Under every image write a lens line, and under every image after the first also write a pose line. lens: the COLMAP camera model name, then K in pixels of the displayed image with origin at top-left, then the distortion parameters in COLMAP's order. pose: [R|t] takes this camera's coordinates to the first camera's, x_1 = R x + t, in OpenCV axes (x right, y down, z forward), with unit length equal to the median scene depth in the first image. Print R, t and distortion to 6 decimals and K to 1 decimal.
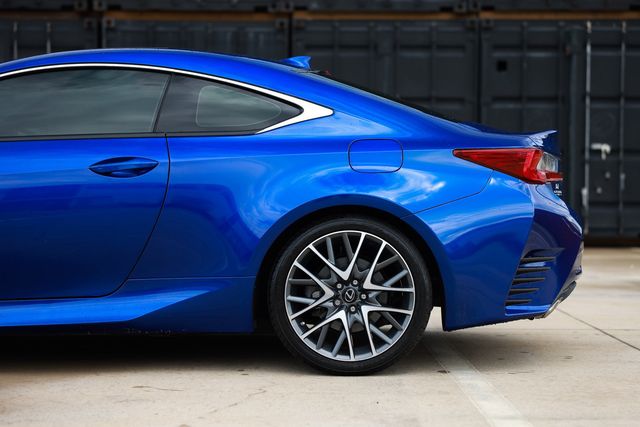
lens RADIAL K [[1257.2, 0, 320.0], [0, 1257.2, 213.5], [0, 0, 1]] dist [0.320915, -0.086803]
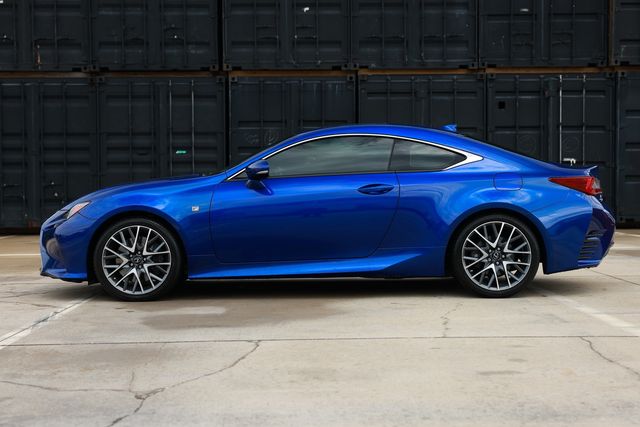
lens RADIAL K [[1023.3, 0, 320.0], [0, 1023.3, 213.5], [0, 0, 1]] dist [0.231016, 0.103017]
pose [[0.999653, -0.011063, 0.023911, -0.248196], [0.010813, 0.999886, 0.010560, -0.015822], [-0.024025, -0.010298, 0.999658, -0.482275]]
